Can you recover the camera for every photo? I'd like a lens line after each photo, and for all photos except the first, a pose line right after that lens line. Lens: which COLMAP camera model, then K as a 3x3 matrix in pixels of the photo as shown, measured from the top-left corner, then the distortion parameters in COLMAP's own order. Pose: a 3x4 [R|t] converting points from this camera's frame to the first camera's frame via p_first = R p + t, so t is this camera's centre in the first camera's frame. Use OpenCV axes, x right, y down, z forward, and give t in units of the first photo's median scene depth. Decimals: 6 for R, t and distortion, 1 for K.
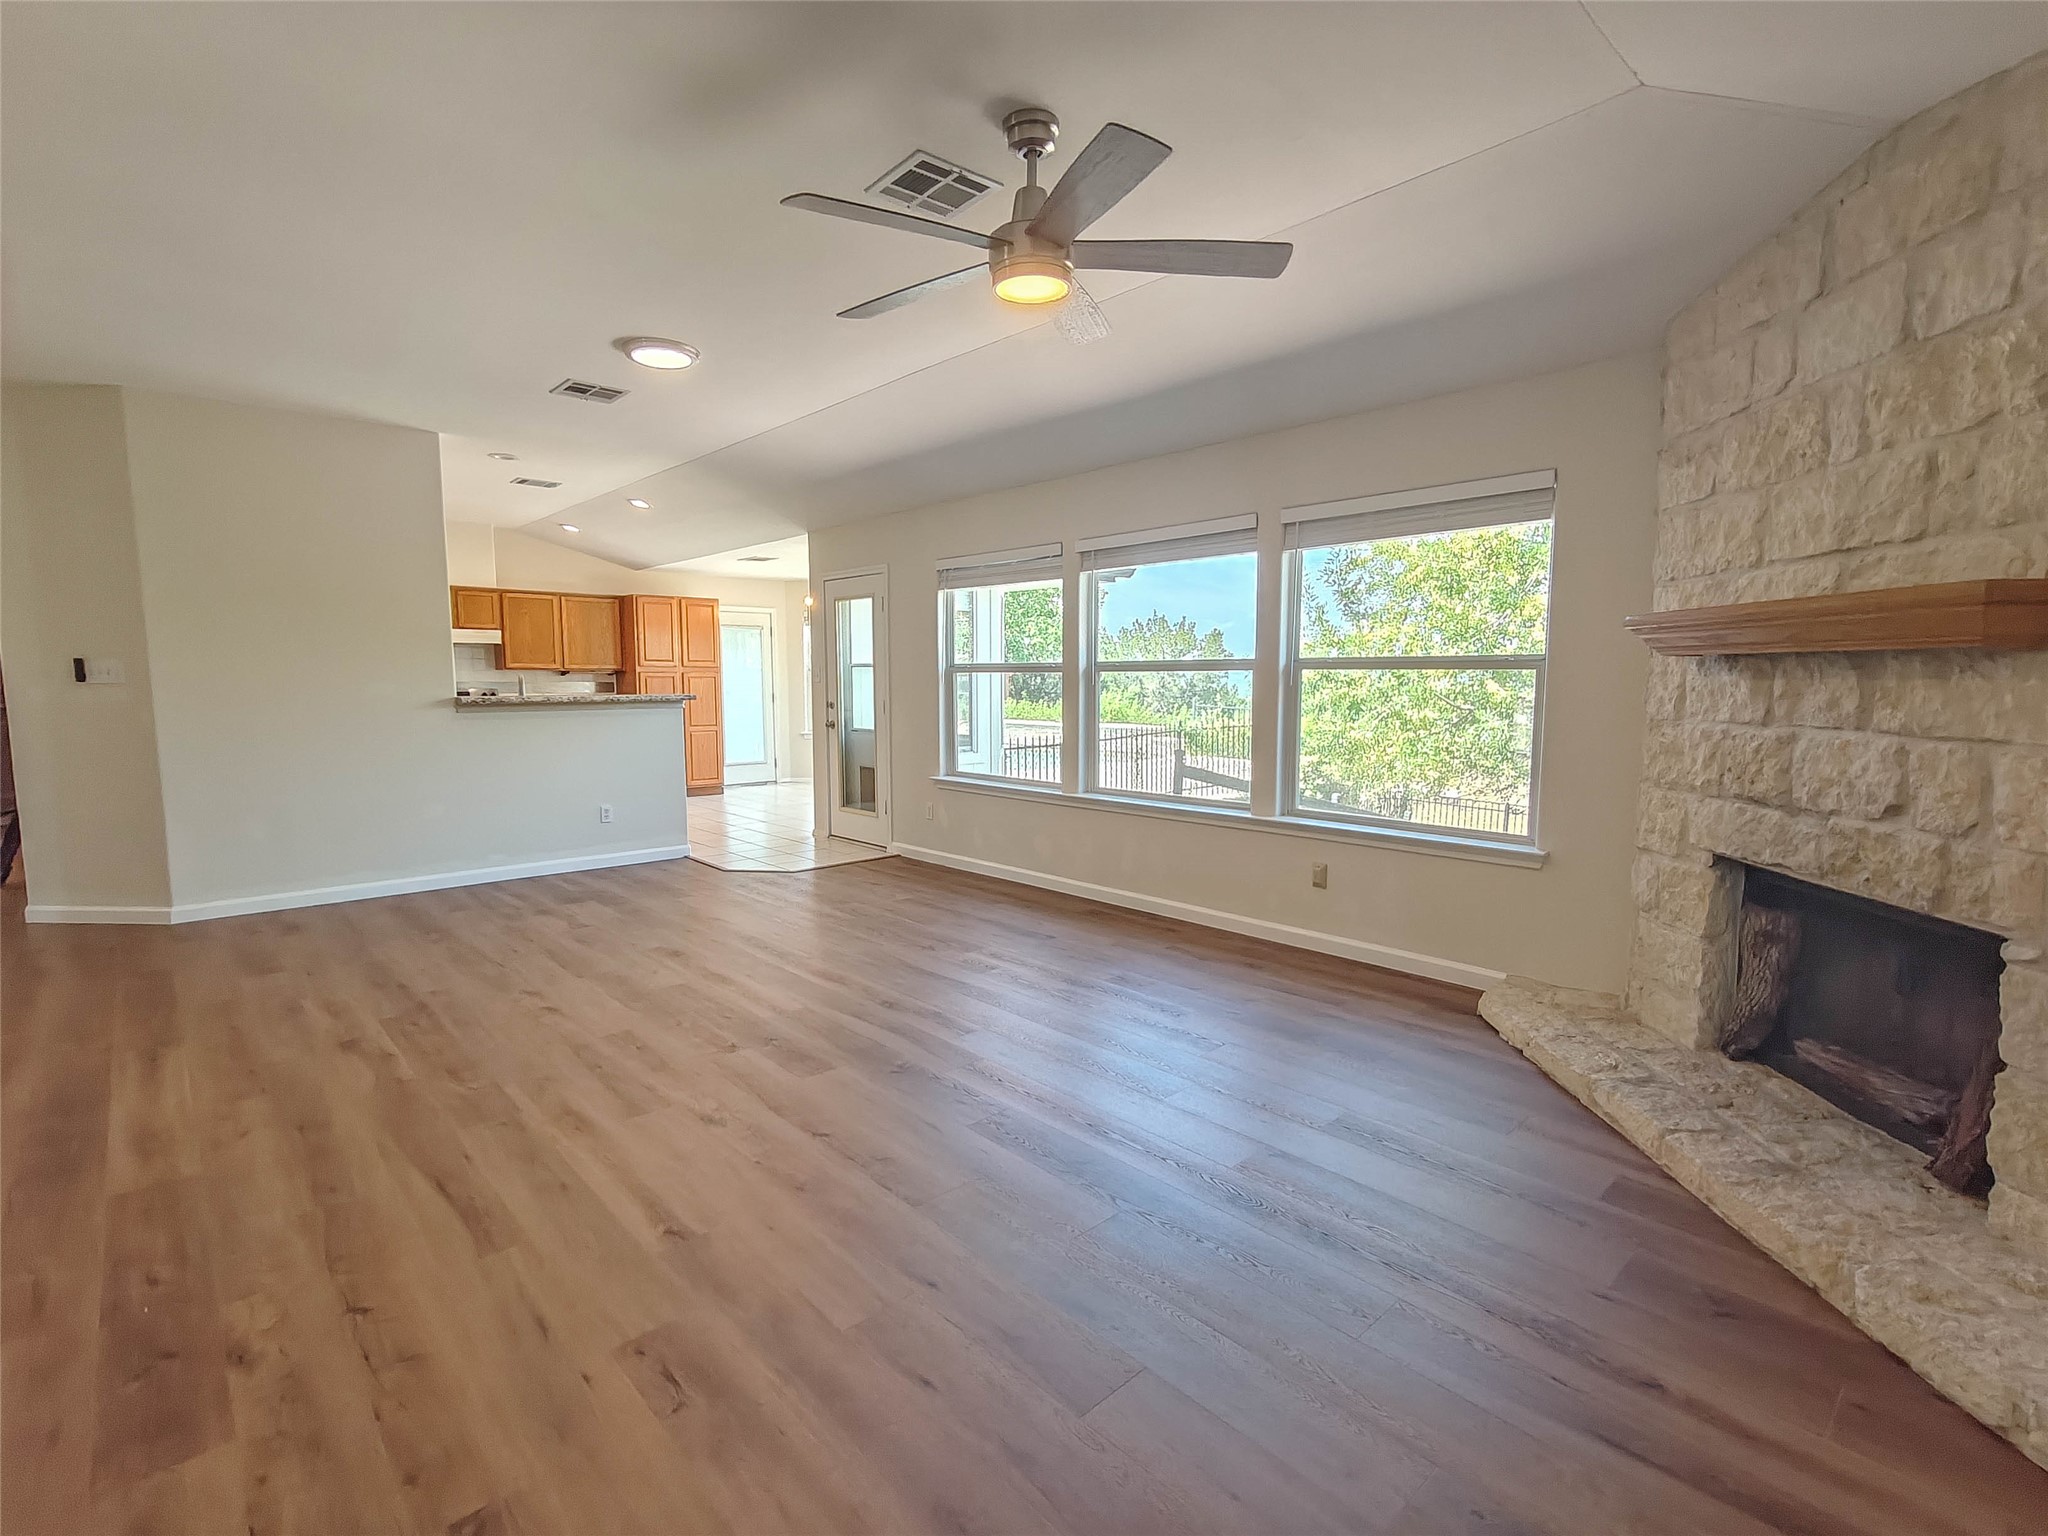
lens RADIAL K [[960.6, 0, 1023.0], [0, 960.6, 772.1], [0, 0, 1]] dist [0.000125, -0.000607]
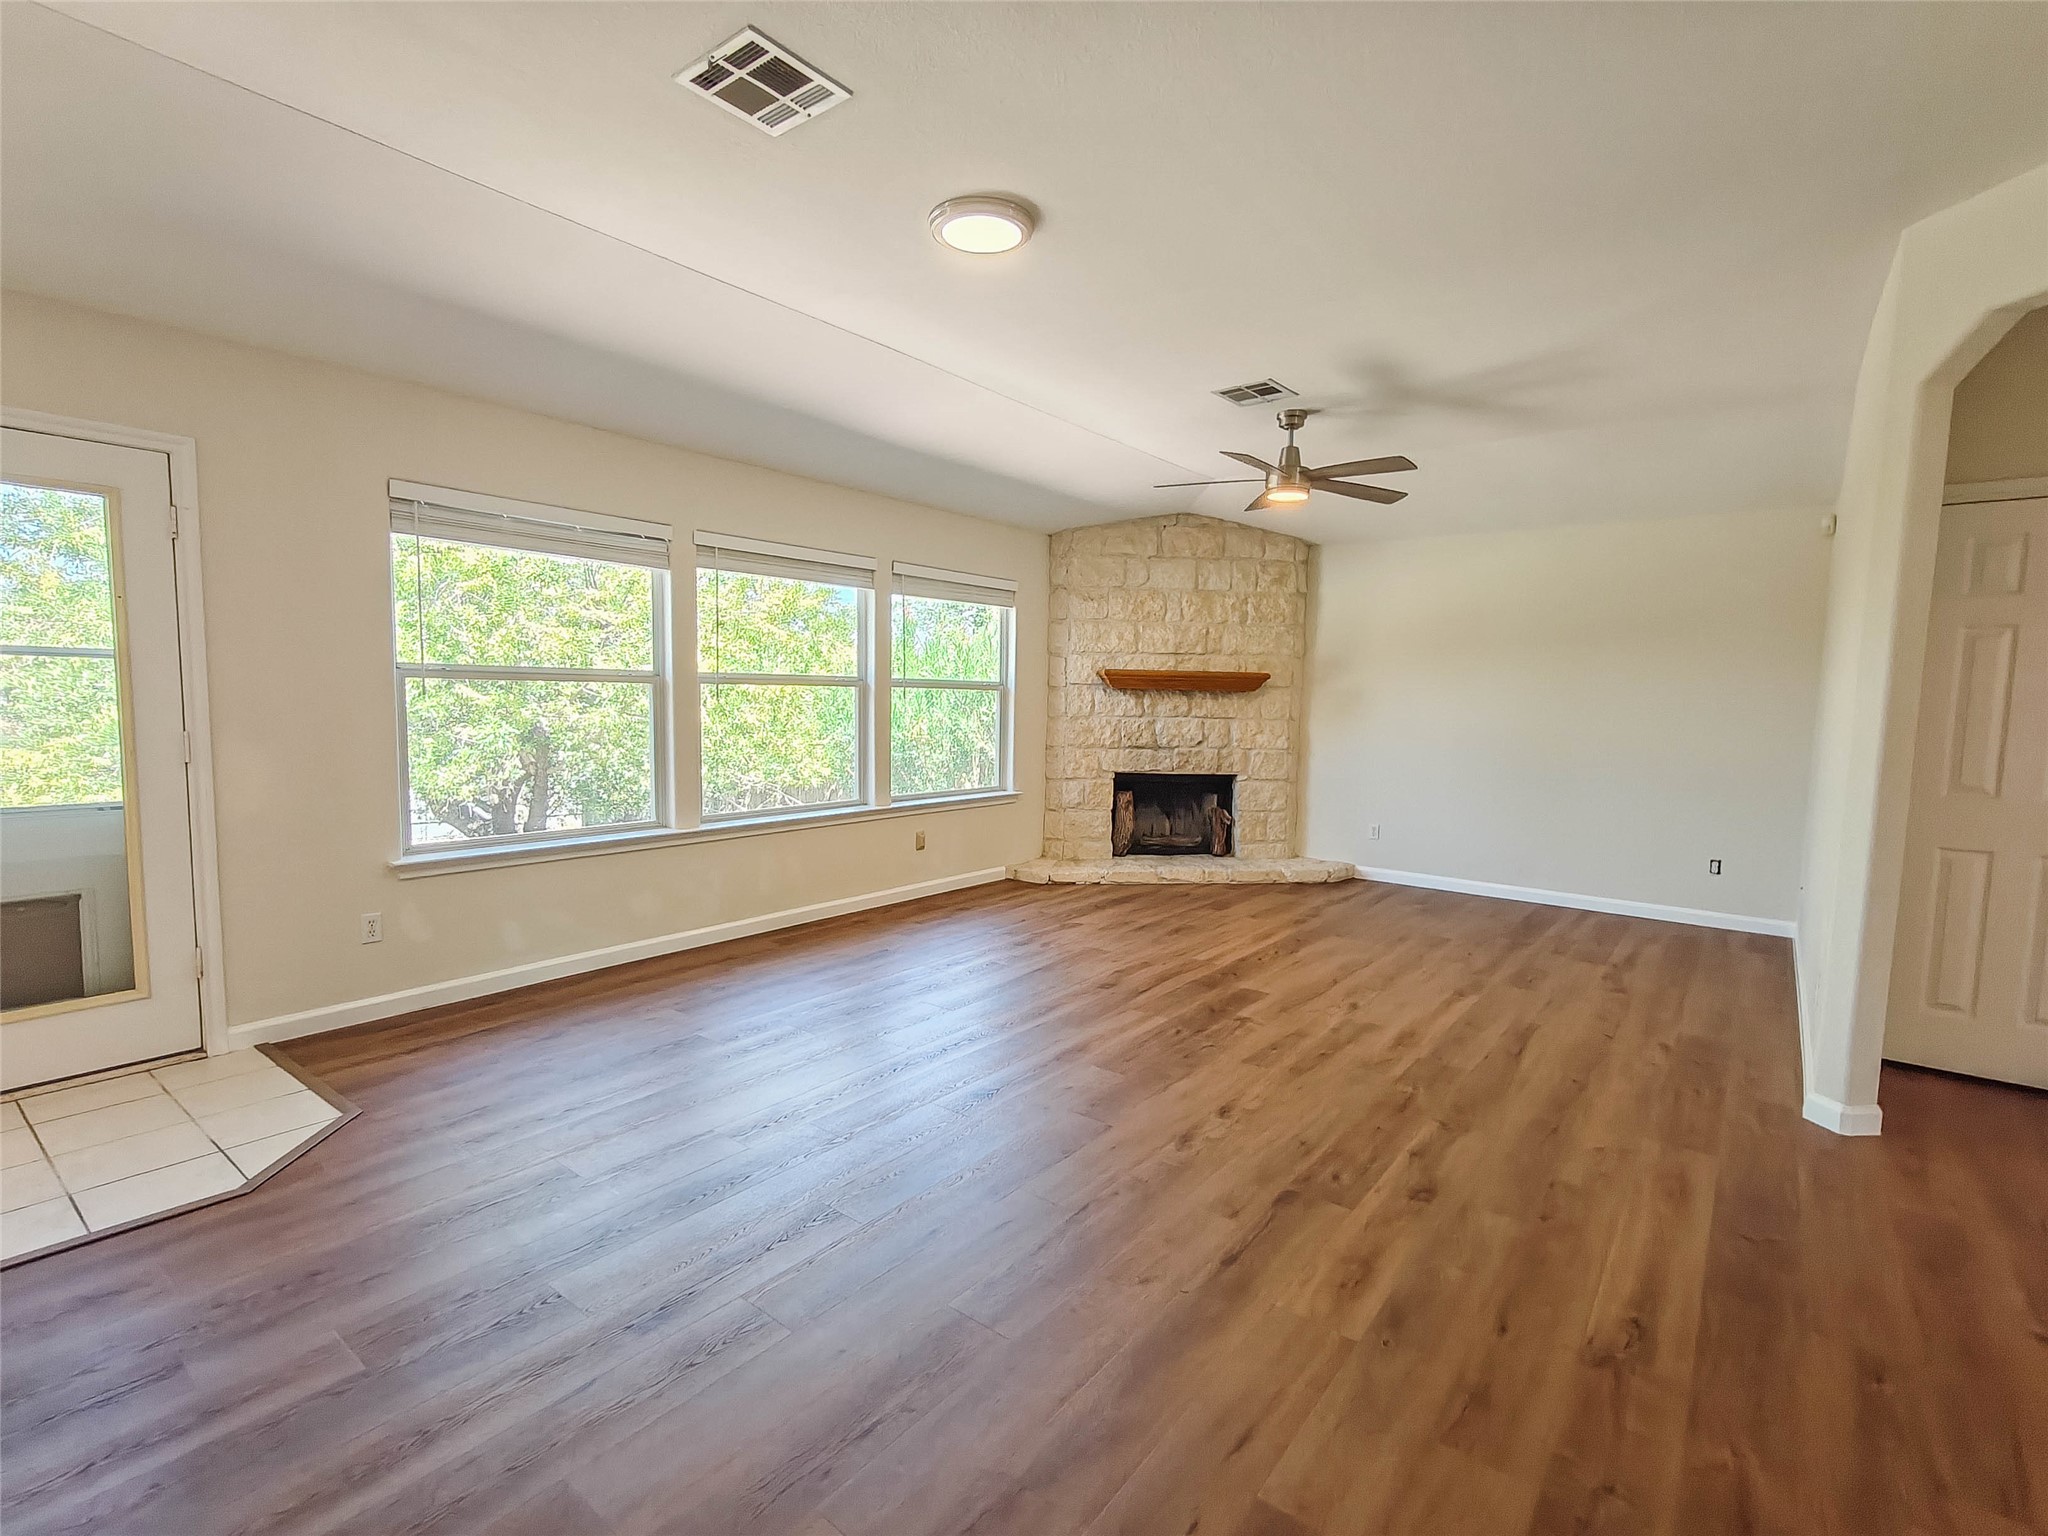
lens RADIAL K [[960.6, 0, 1026.5], [0, 960.6, 767.2], [0, 0, 1]] dist [0.000125, -0.000607]
pose [[-0.165070, -0.079503, 0.983072, -1.629888], [0.077148, 0.992651, 0.093232, -0.171737], [-0.983260, 0.091232, -0.157723, 1.664964]]
